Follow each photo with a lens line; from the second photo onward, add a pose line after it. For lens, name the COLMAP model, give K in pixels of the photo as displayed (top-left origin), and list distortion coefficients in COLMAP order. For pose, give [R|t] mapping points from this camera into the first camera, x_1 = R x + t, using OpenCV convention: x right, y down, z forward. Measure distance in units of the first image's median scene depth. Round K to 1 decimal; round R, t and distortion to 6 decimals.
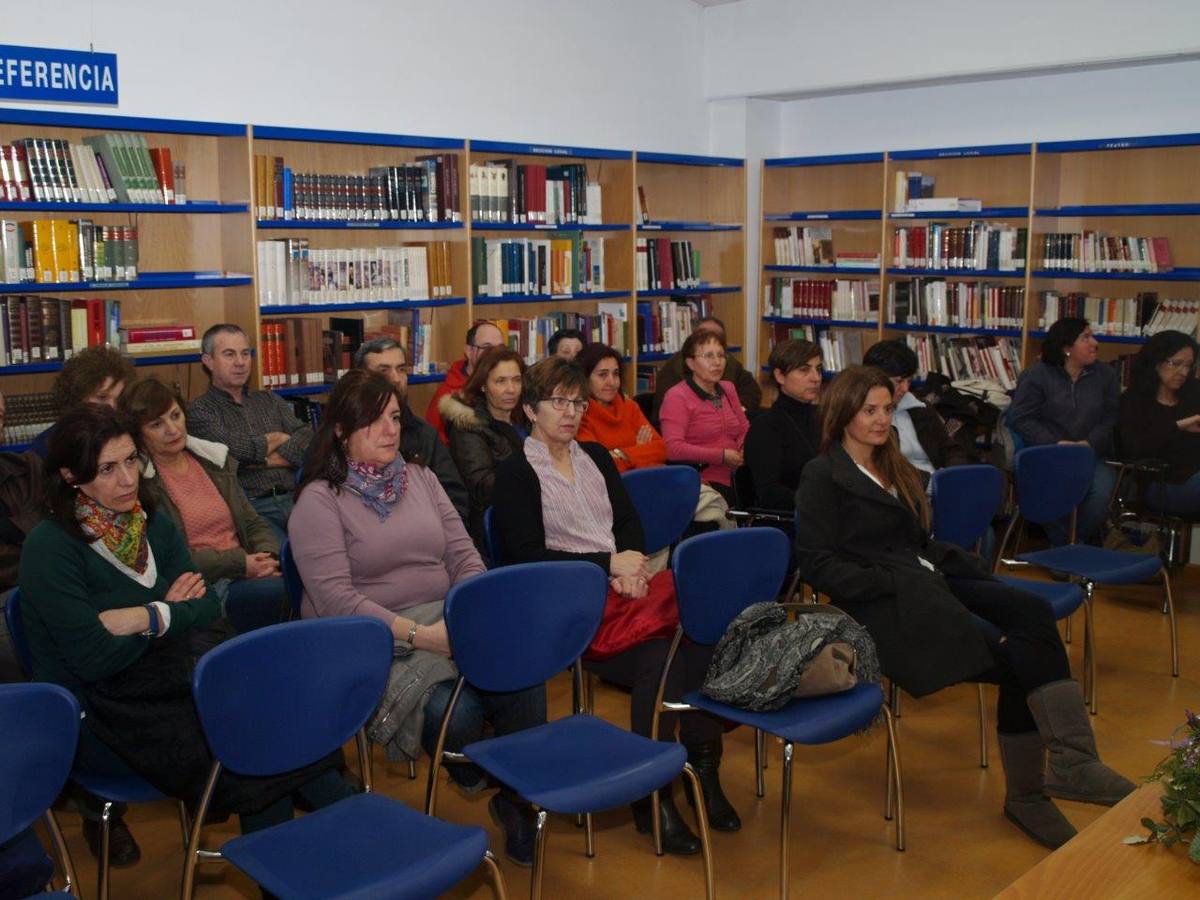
lens RADIAL K [[1277.7, 0, 600.0], [0, 1277.7, 450.0], [0, 0, 1]] dist [-0.009415, 0.031043]
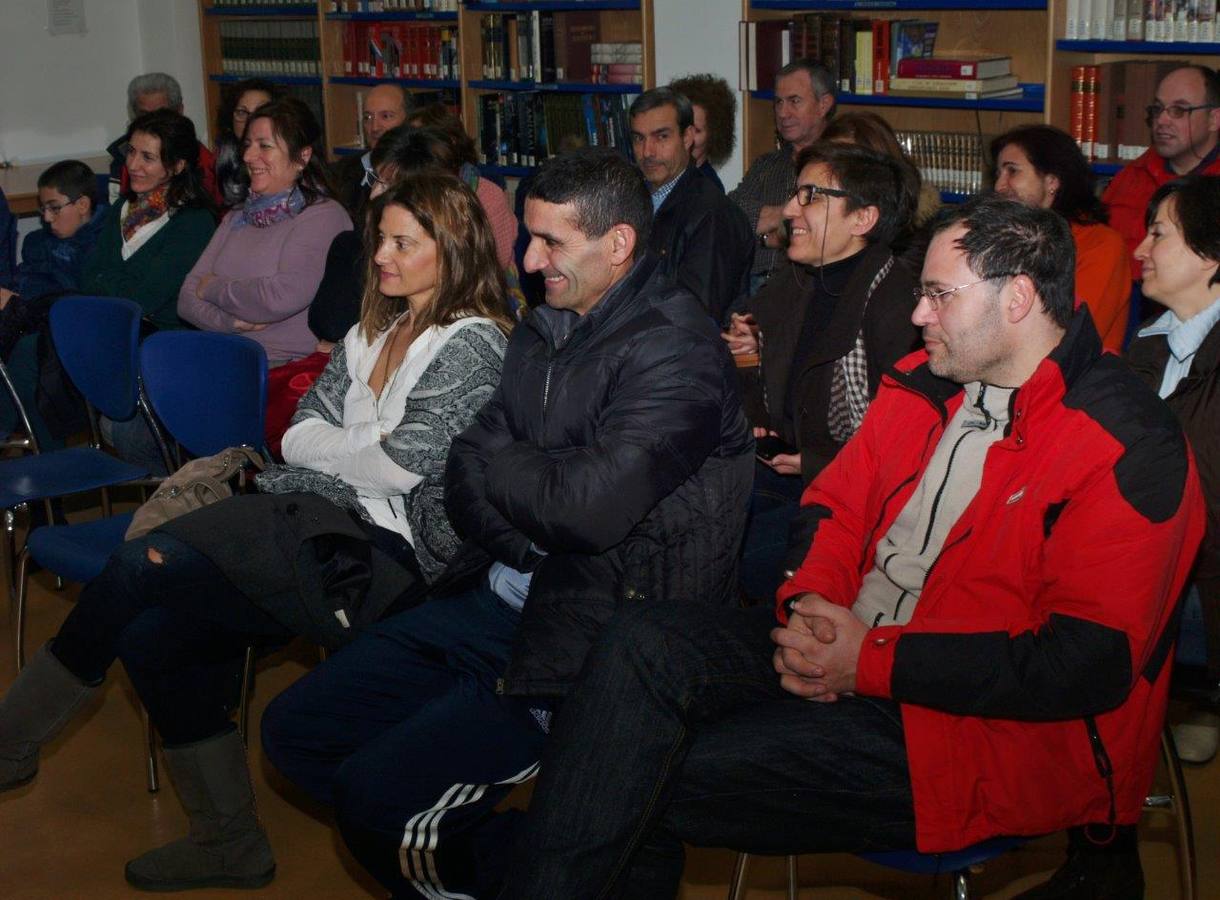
lens RADIAL K [[1836.0, 0, 609.8], [0, 1836.0, 467.1], [0, 0, 1]] dist [-0.009542, -0.020542]
pose [[0.054017, 0.268102, -0.961875, 0.707920], [-0.135619, 0.956325, 0.258939, -0.108198], [0.989287, 0.116461, 0.088018, 0.649398]]
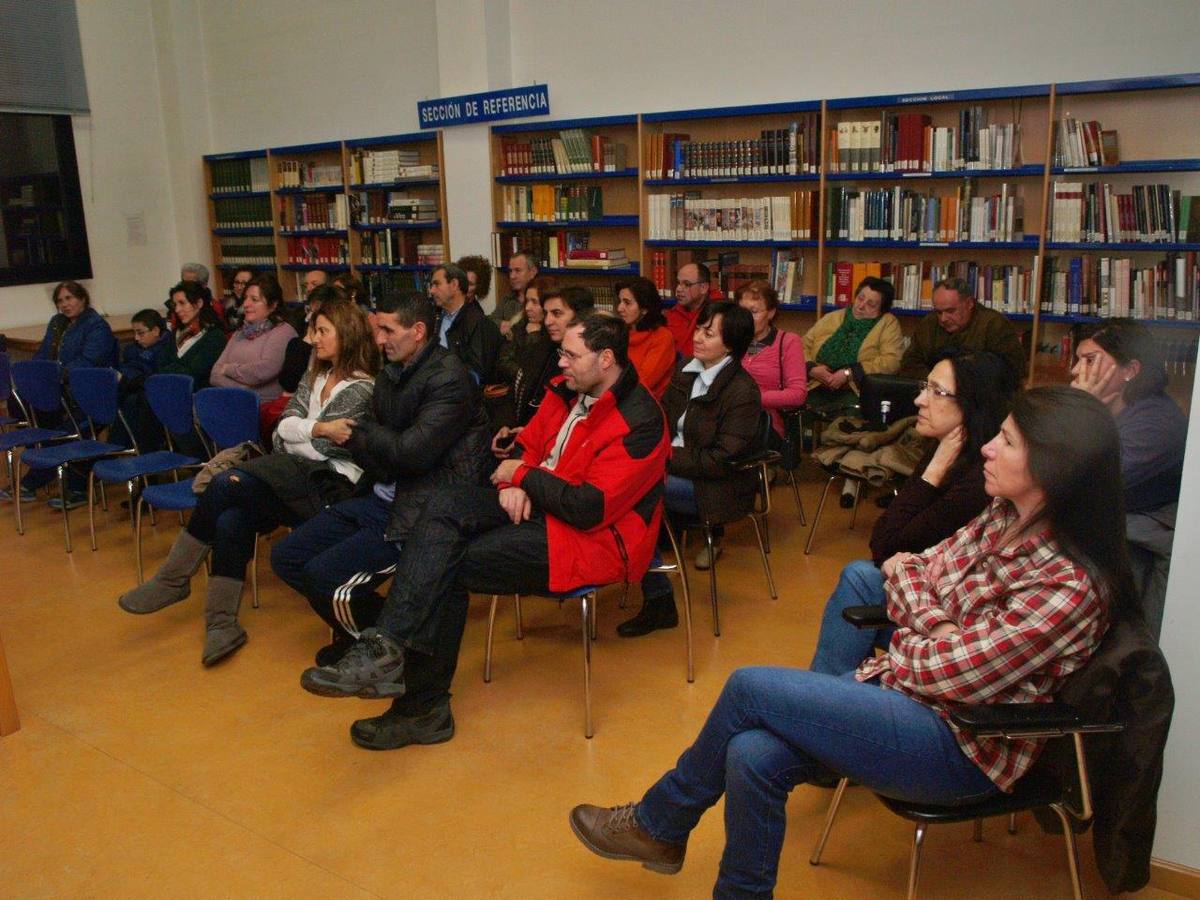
lens RADIAL K [[975.7, 0, 600.0], [0, 975.7, 450.0], [0, 0, 1]] dist [-0.056210, 0.007466]
pose [[0.219364, 0.244316, -0.944558, 0.776771], [-0.128247, 0.966959, 0.220326, -0.111487], [0.967177, 0.072805, 0.243449, 0.652954]]
